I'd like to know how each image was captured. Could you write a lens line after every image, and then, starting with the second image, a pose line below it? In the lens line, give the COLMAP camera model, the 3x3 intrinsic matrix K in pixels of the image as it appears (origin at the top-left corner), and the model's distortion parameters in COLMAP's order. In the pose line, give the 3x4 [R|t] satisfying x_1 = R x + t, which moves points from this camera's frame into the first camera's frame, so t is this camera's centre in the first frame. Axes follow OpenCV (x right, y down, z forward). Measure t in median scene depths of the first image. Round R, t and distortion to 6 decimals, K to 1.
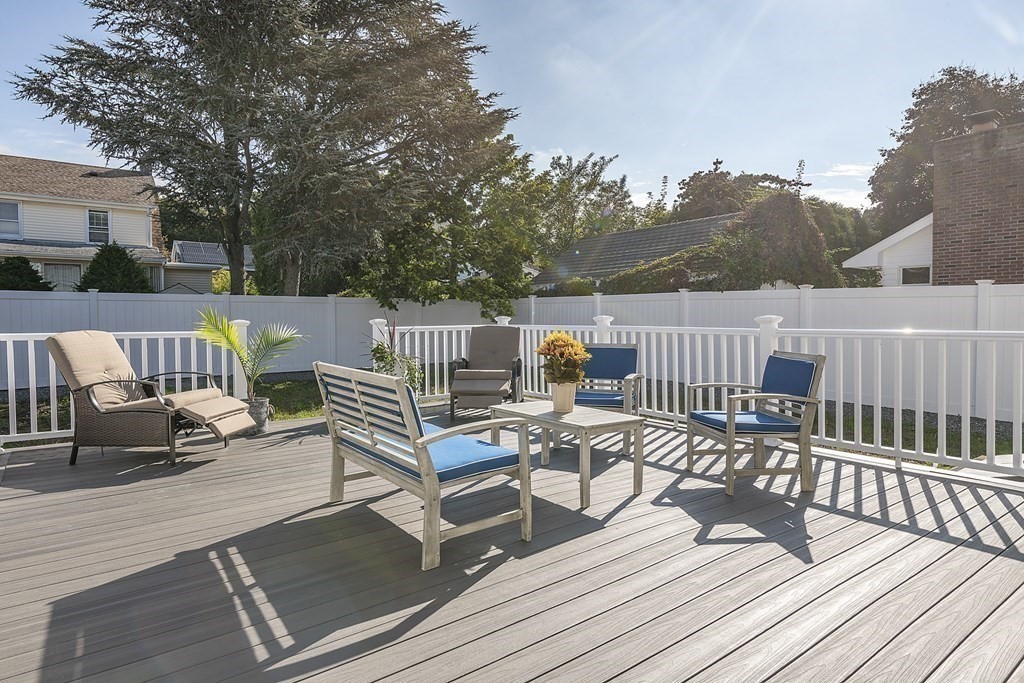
lens RADIAL K [[583.1, 0, 513.2], [0, 583.1, 335.9], [0, 0, 1]] dist [0.039059, 0.000207]
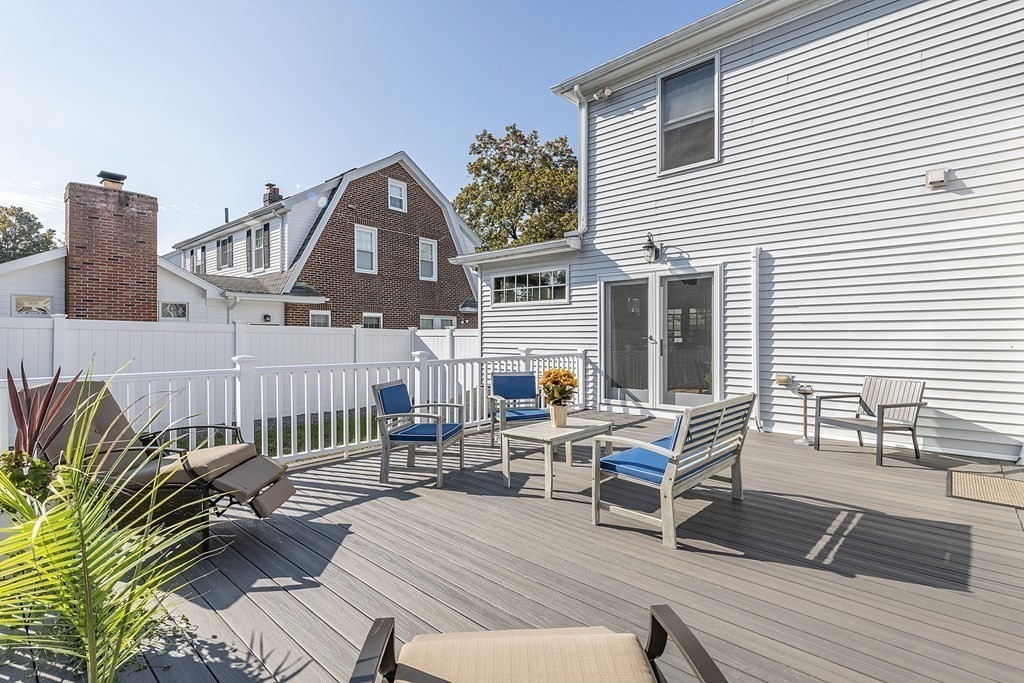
lens RADIAL K [[498.3, 0, 515.8], [0, 498.3, 323.6], [0, 0, 1]] dist [0.003472, -0.000009]
pose [[-0.199844, 0.025790, 0.979488, -1.353901], [0.042975, 0.998922, -0.017534, -0.109047], [-0.978885, 0.038589, -0.200737, 1.770992]]
